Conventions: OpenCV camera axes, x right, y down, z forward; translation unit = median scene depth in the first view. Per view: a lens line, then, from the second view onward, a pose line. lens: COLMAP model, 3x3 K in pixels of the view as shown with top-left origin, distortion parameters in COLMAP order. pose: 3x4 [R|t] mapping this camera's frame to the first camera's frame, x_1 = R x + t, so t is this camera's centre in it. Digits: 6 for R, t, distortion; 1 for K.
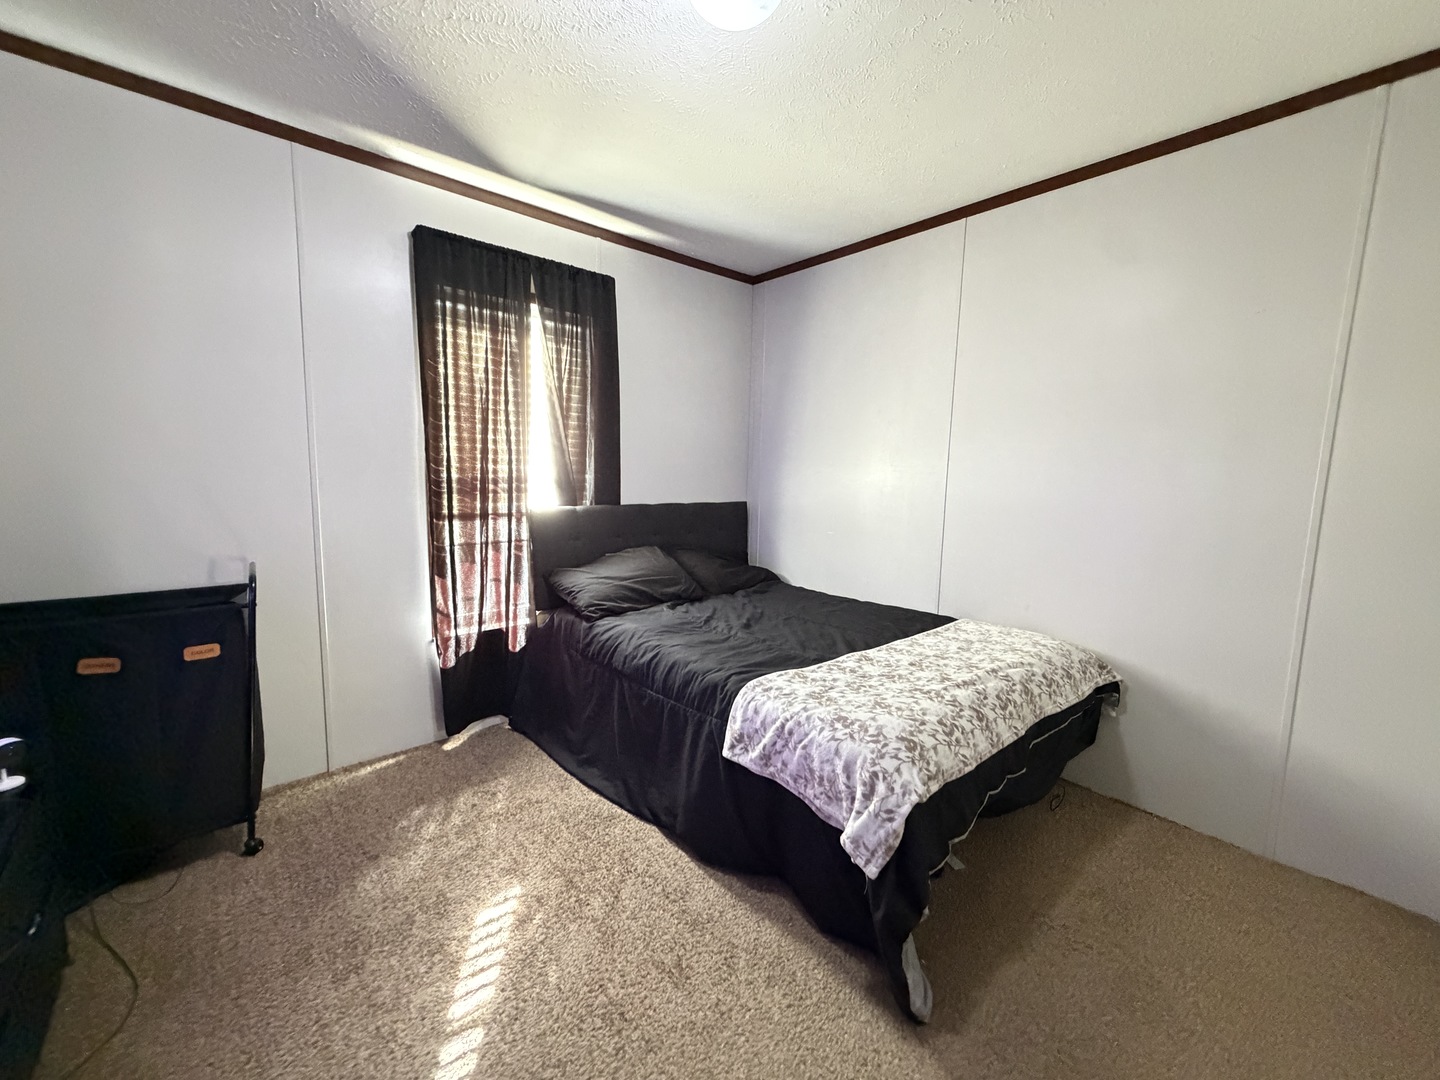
lens RADIAL K [[572.5, 0, 719.9], [0, 572.5, 539.8], [0, 0, 1]] dist [0.001505, -0.000141]
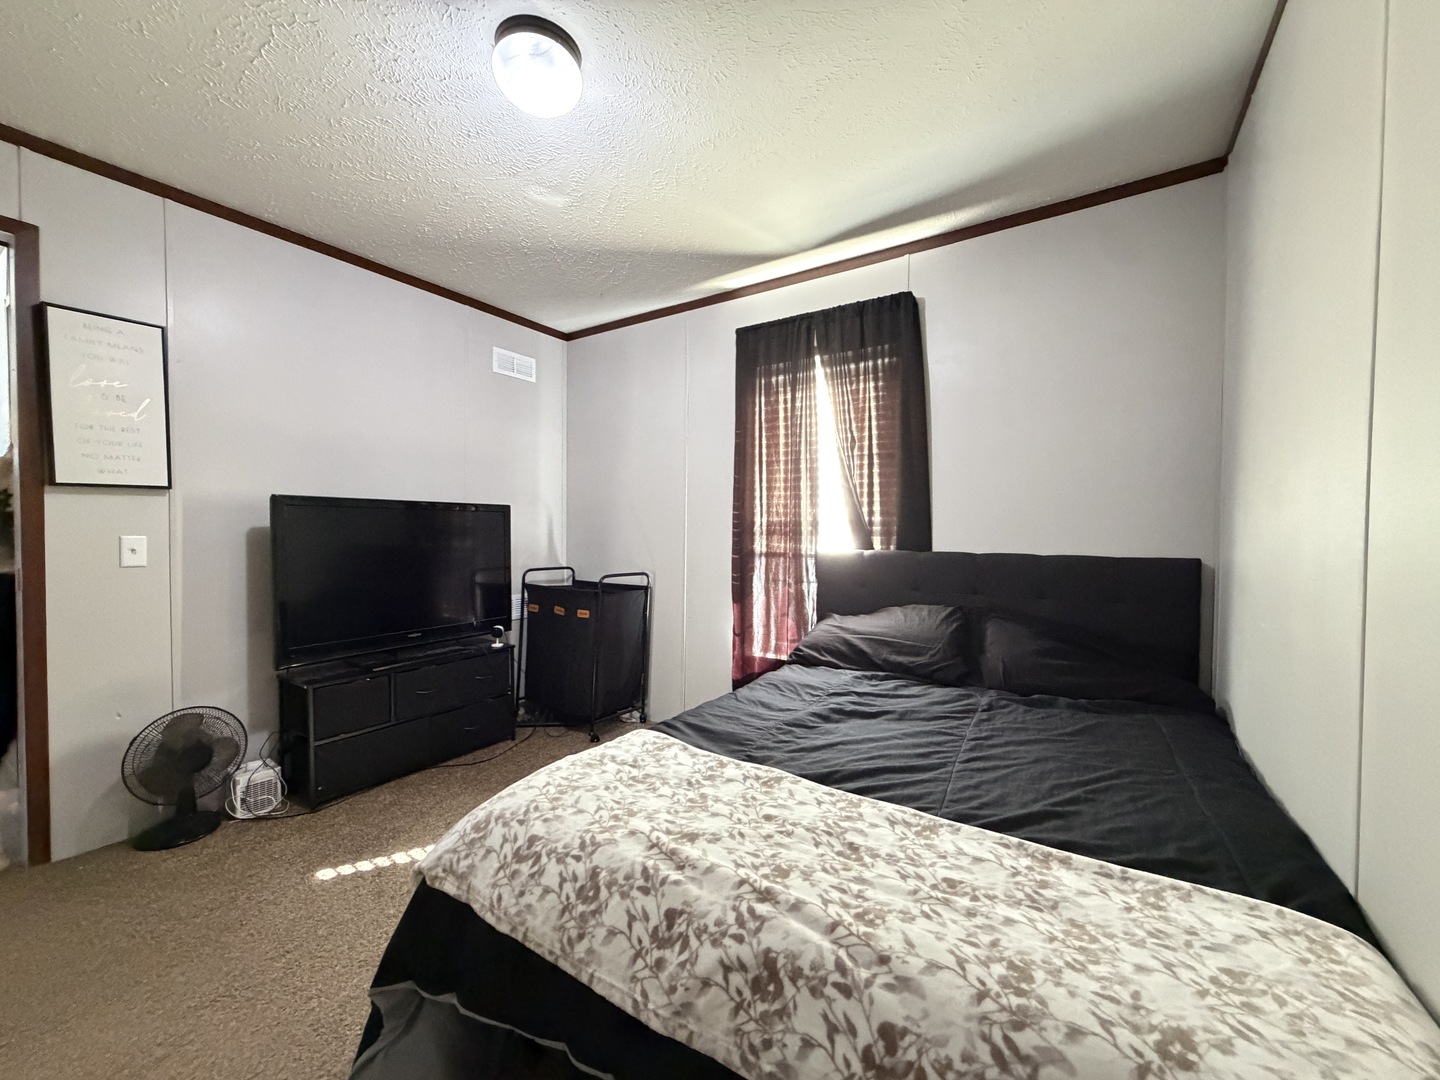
lens RADIAL K [[572.5, 0, 718.8], [0, 572.5, 540.3], [0, 0, 1]] dist [0.001505, -0.000141]
pose [[0.270171, -0.001247, -0.962811, 0.763829], [-0.119725, 0.992194, -0.034881, -0.018413], [0.955339, 0.124696, 0.267913, 0.696270]]
